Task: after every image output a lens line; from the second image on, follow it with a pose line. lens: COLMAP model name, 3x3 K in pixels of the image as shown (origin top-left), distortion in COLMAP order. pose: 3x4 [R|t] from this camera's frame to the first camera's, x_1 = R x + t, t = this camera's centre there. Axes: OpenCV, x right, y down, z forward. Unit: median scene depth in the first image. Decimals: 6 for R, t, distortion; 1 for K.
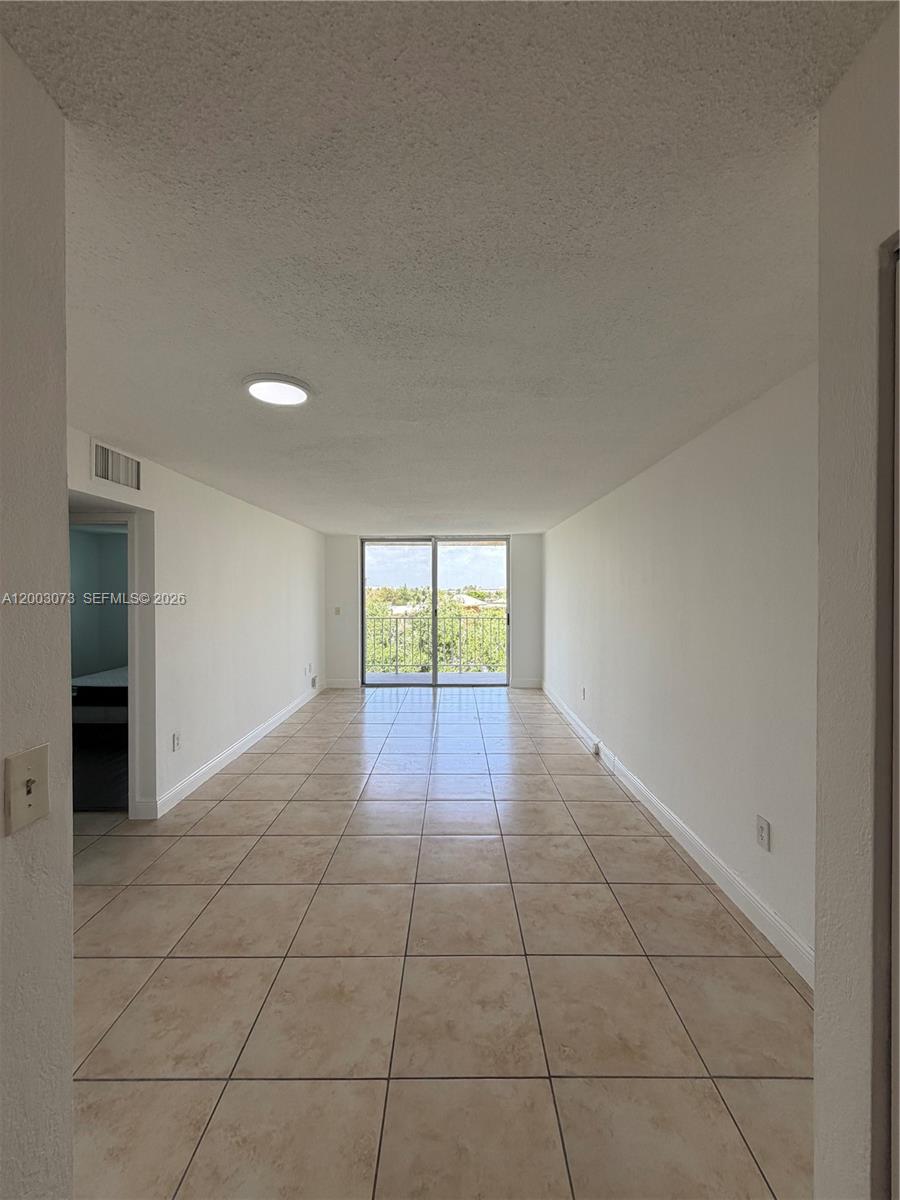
lens RADIAL K [[475.3, 0, 450.5], [0, 475.3, 597.0], [0, 0, 1]] dist [-0.001507, 0.000489]
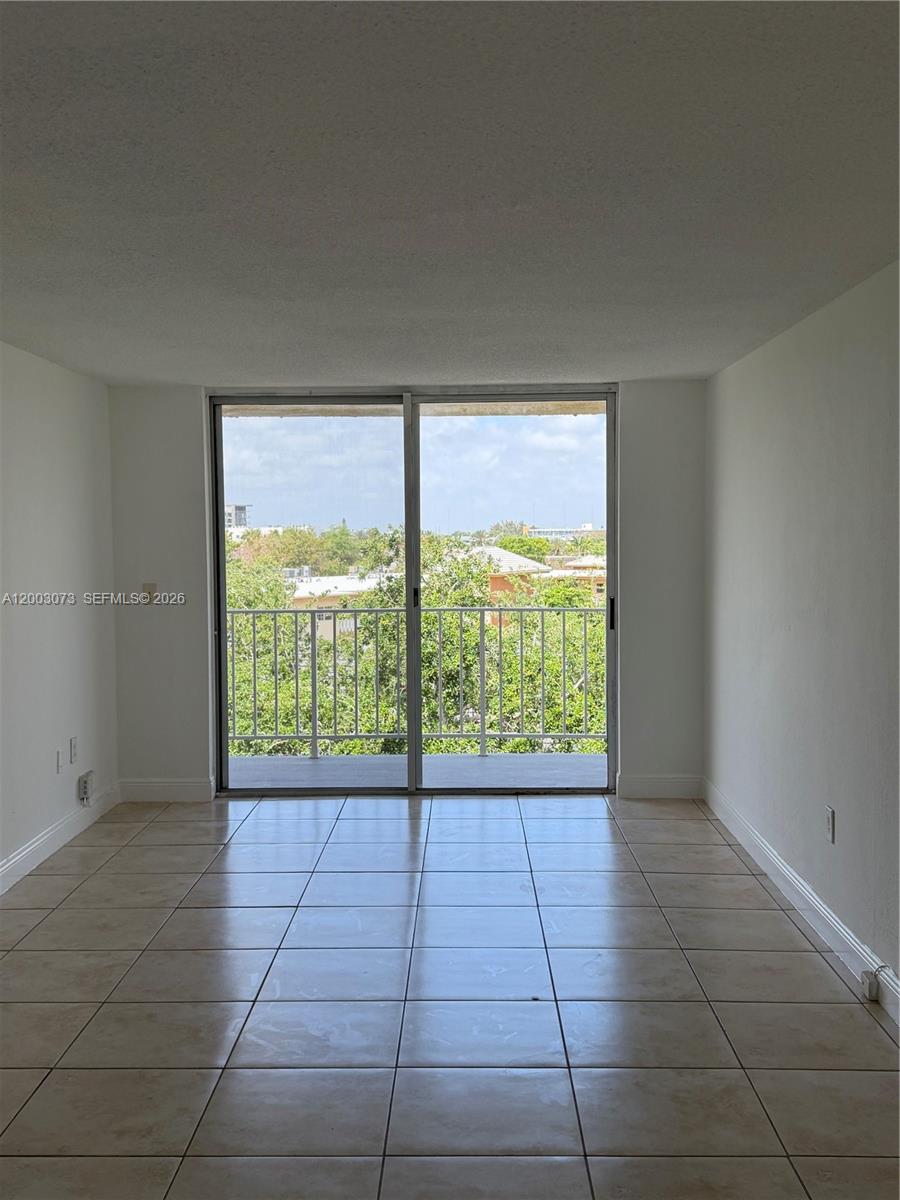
lens RADIAL K [[1057.1, 0, 453.9], [0, 1057.1, 604.0], [0, 0, 1]] dist [0.007101, 0.002272]
pose [[0.999950, -0.005883, -0.008072, 0.005109], [0.006289, 0.998669, 0.051200, -0.002920], [0.007760, -0.051249, 0.998656, 0.180152]]
